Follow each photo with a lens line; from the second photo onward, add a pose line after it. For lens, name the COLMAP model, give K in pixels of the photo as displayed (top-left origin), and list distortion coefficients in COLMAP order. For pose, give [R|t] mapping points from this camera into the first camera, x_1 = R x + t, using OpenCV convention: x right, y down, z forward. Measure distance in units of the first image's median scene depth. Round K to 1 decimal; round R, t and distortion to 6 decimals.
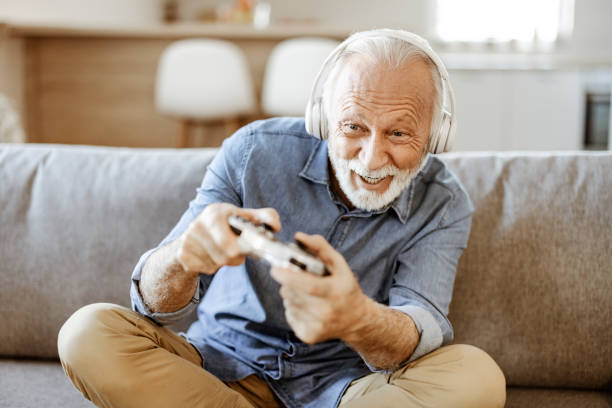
lens RADIAL K [[1002.4, 0, 318.9], [0, 1002.4, 191.3], [0, 0, 1]] dist [-0.002817, 0.066525]
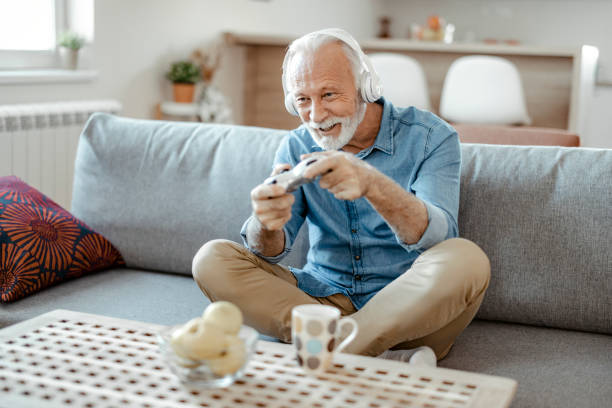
lens RADIAL K [[1002.4, 0, 318.9], [0, 1002.4, 191.3], [0, 0, 1]] dist [-0.002817, 0.066525]
pose [[0.969010, 0.064873, -0.238352, 0.186014], [-0.068499, 0.997627, -0.006951, 0.048266], [0.237336, 0.023062, 0.971154, -0.301441]]
